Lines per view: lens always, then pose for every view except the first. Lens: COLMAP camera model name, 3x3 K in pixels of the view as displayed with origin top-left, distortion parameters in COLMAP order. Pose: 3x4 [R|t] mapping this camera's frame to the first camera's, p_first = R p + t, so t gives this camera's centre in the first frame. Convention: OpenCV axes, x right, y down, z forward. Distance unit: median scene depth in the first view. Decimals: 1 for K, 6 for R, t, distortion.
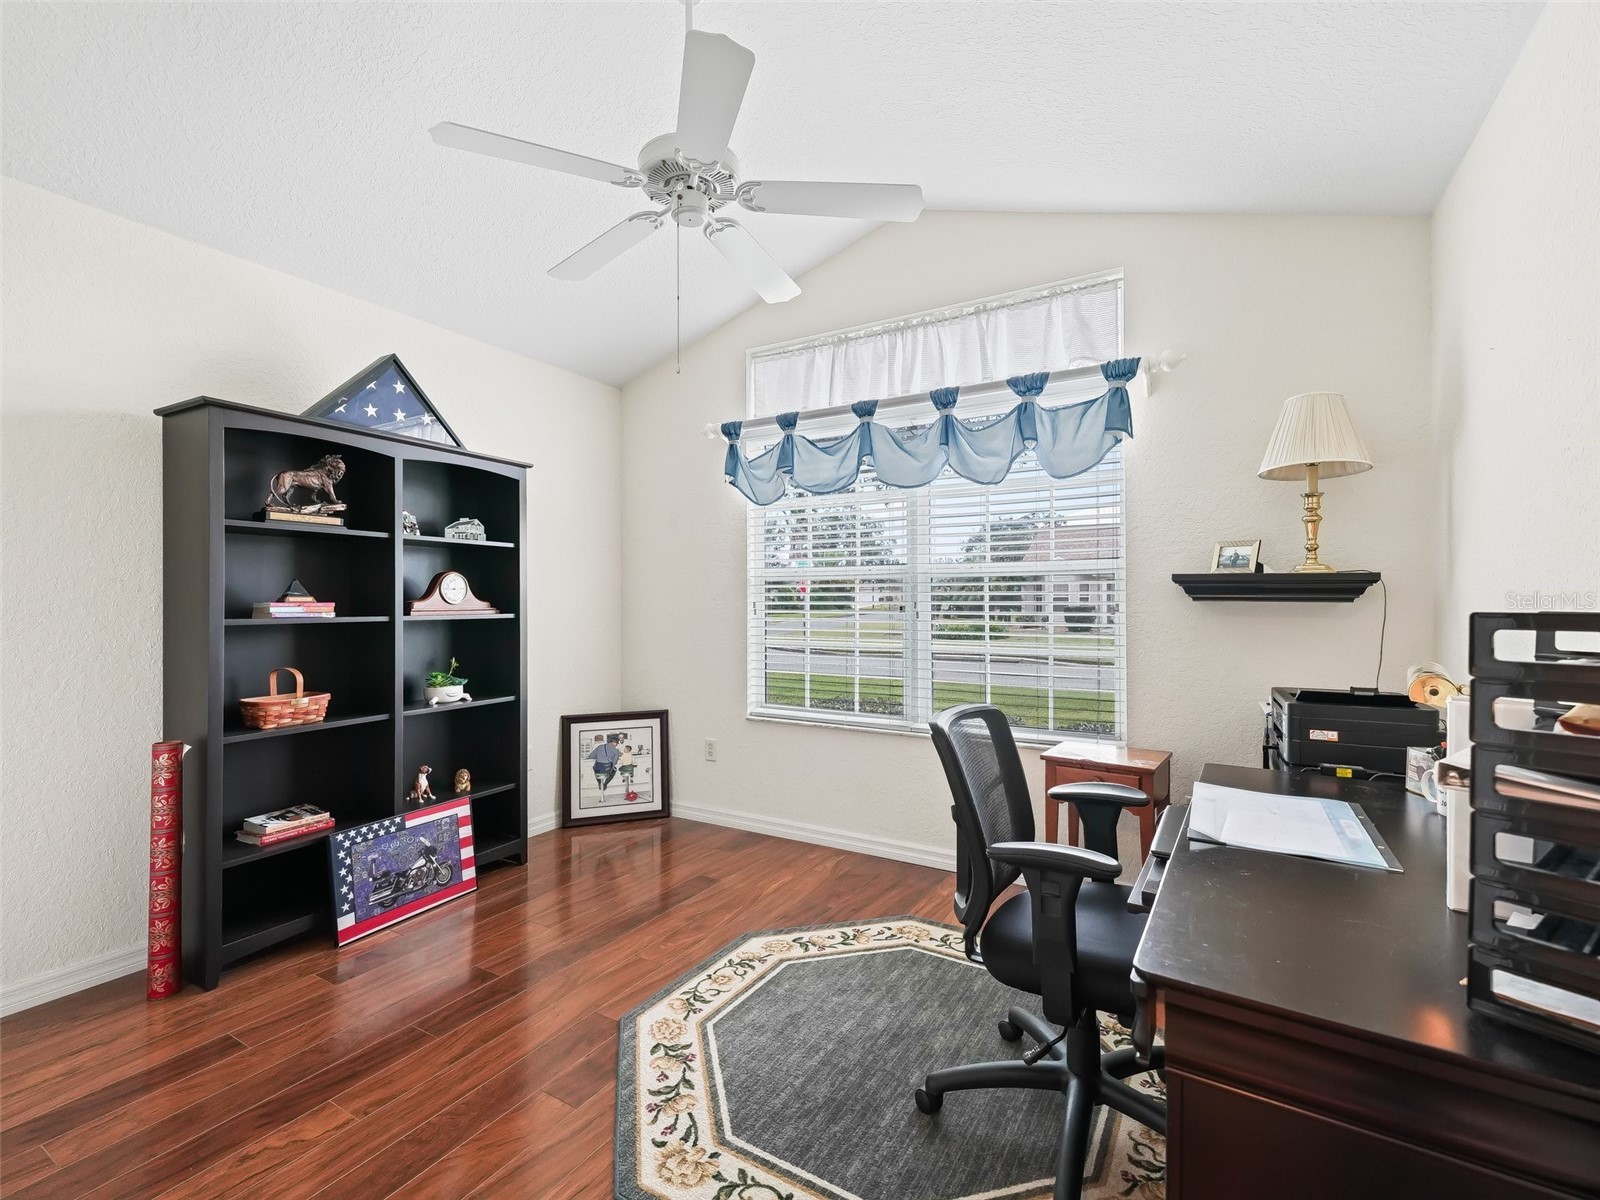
lens RADIAL K [[729.1, 0, 797.7], [0, 729.1, 601.6], [0, 0, 1]] dist [0.007448, -0.001125]
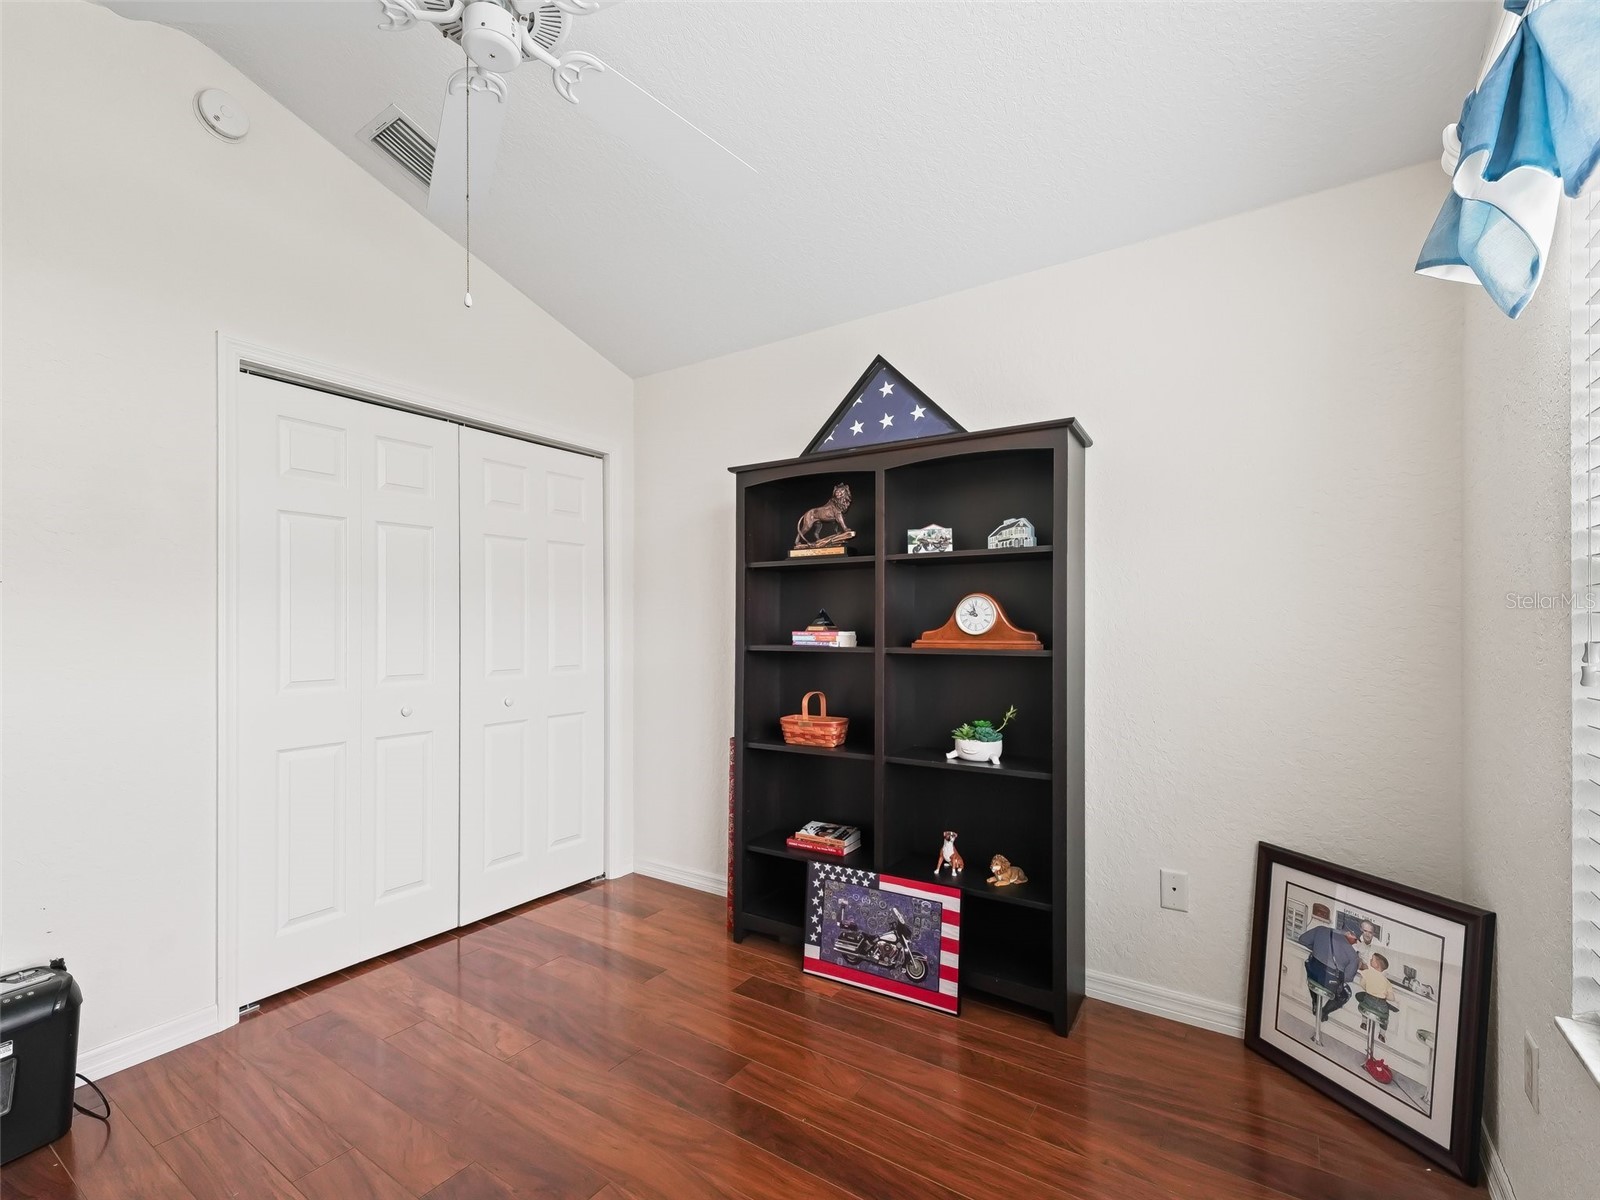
lens RADIAL K [[729.1, 0, 777.1], [0, 729.1, 625.9], [0, 0, 1]] dist [0.007448, -0.001125]
pose [[-0.072025, -0.000861, -0.997402, 0.340503], [-0.003168, 0.999995, -0.000634, -0.005389], [0.997398, 0.003114, -0.072027, 0.916789]]
